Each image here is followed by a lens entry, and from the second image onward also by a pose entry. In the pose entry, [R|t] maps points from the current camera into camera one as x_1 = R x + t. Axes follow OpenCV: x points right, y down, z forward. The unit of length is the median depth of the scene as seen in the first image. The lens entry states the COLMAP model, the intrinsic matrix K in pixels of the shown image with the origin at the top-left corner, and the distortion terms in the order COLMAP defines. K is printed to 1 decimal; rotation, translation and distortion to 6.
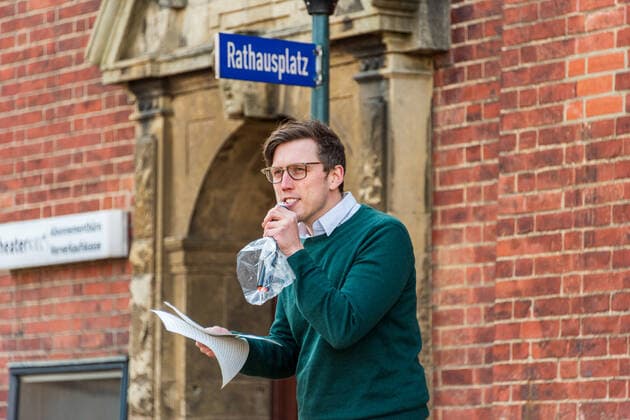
lens RADIAL K [[3701.0, 0, 315.0], [0, 3701.0, 210.0], [0, 0, 1]] dist [-0.029295, -1.745805]
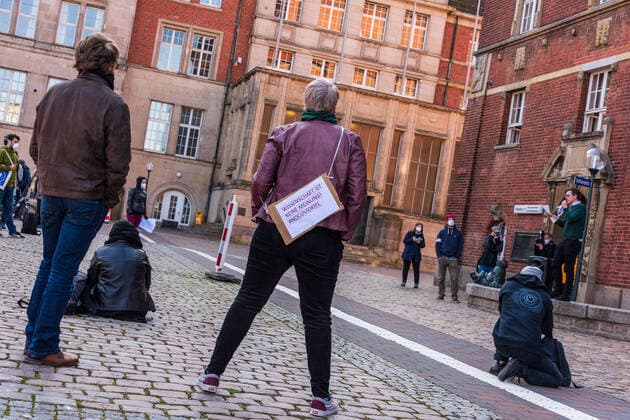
lens RADIAL K [[900.7, 0, 315.0], [0, 900.7, 210.0], [0, 0, 1]] dist [-0.028281, -0.023959]
pose [[0.958199, 0.137318, -0.250995, -0.047168], [-0.134134, 0.990514, 0.029833, 0.014396], [0.252710, 0.005081, 0.967529, -0.392184]]
